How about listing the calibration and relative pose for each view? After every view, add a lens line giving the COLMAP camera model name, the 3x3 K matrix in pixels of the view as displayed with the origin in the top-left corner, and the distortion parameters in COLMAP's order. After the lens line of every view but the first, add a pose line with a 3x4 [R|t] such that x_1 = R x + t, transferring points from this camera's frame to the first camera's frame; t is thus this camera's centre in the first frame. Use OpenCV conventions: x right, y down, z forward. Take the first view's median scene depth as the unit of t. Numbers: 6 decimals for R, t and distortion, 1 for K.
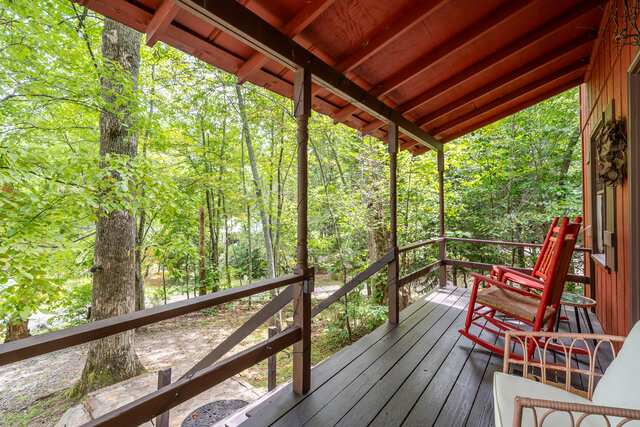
lens RADIAL K [[282.3, 0, 318.3], [0, 282.3, 208.4], [0, 0, 1]] dist [0.001901, -0.000012]
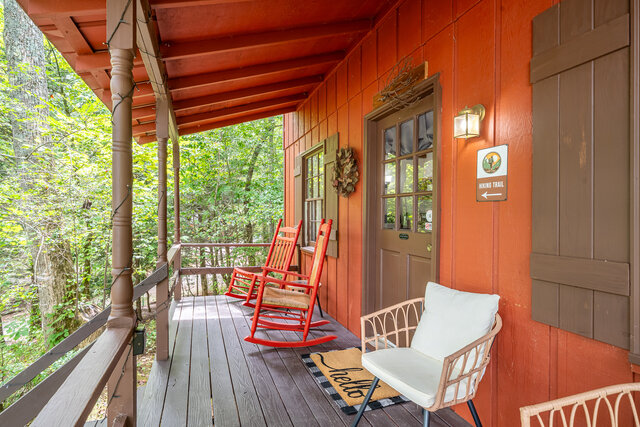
lens RADIAL K [[318.4, 0, 300.9], [0, 318.4, 217.6], [0, 0, 1]] dist [0.013450, 0.000134]
pose [[0.554177, -0.013856, 0.832284, -0.264134], [-0.007443, 0.999739, 0.021599, -0.005338], [-0.832366, -0.018165, 0.553929, 0.220064]]
